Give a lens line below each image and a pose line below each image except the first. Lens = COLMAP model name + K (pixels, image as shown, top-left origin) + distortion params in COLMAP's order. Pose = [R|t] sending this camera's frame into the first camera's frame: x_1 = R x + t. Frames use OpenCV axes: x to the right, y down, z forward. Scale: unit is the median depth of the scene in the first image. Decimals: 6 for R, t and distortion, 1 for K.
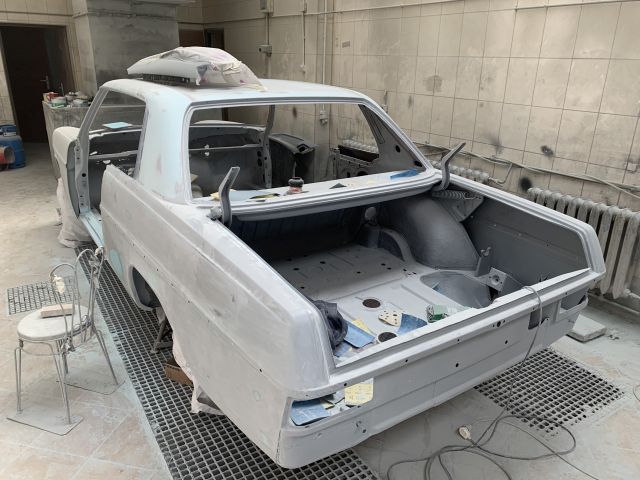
lens RADIAL K [[489.6, 0, 324.3], [0, 489.6, 237.0], [0, 0, 1]] dist [0.022917, -0.022867]
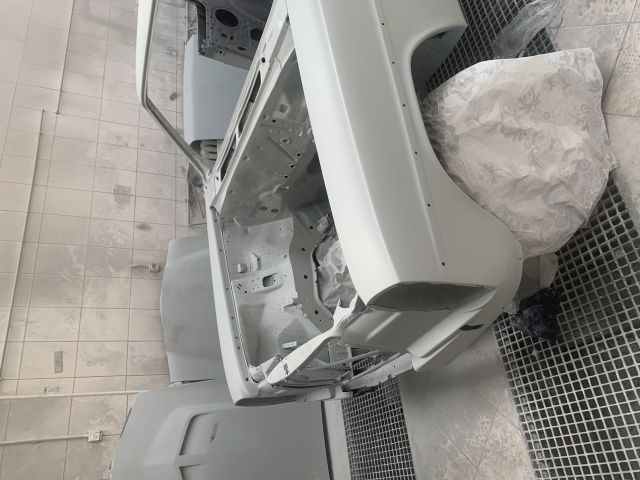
lens RADIAL K [[489.6, 0, 317.3], [0, 489.6, 237.8], [0, 0, 1]] dist [0.022917, -0.022867]
pose [[-0.416035, -0.105939, 0.903157, -1.025415], [0.886239, -0.269721, 0.376604, -0.462844], [0.203703, 0.957093, 0.206100, 1.242103]]
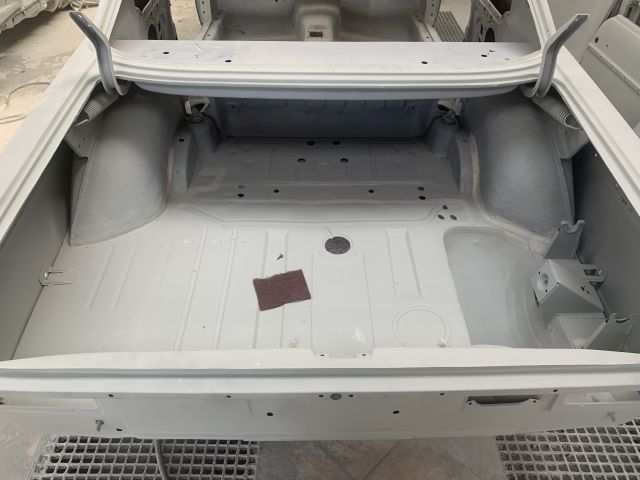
lens RADIAL K [[489.6, 0, 329.8], [0, 489.6, 230.6], [0, 0, 1]] dist [0.022917, -0.022867]
pose [[0.833573, 0.345289, -0.431198, 0.254613], [-0.188841, 0.911666, 0.364972, -0.088466], [0.519129, -0.222803, 0.825145, 0.285045]]
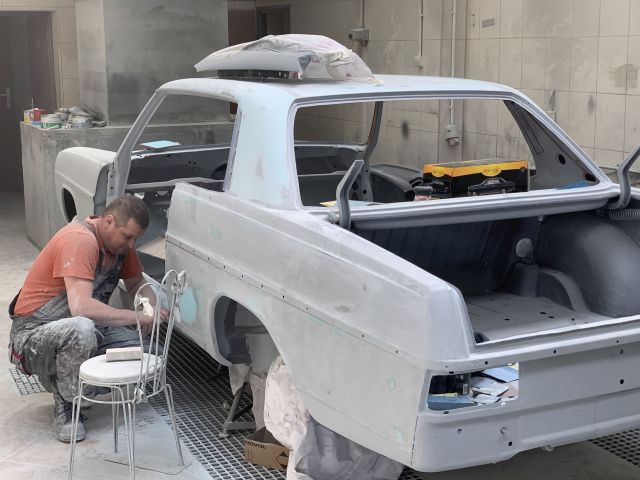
lens RADIAL K [[975.2, 0, 314.4], [0, 975.2, 234.4], [0, 0, 1]] dist [0.031667, 0.000000]
pose [[0.990484, -0.006280, -0.137481, -0.009988], [-0.016119, 0.986790, -0.161201, 0.139569], [0.136677, 0.161883, 0.977299, -0.363828]]
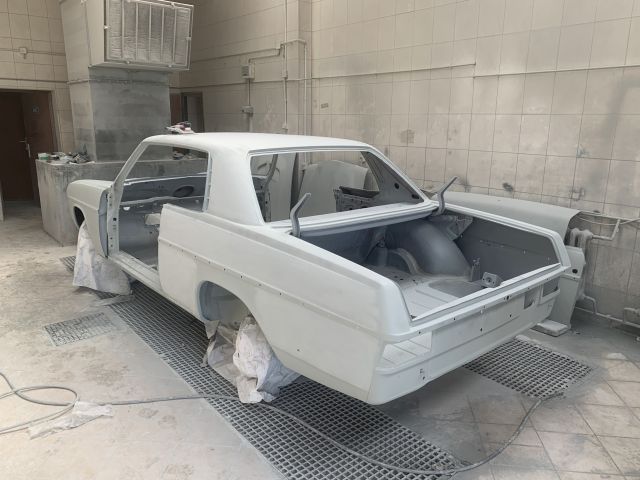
lens RADIAL K [[489.6, 0, 324.2], [0, 489.6, 242.2], [0, 0, 1]] dist [0.022917, -0.022867]
pose [[0.993631, -0.038476, 0.105913, -0.143359], [0.049181, 0.993731, -0.100396, 0.064876], [-0.101386, 0.104966, 0.989294, -0.159009]]
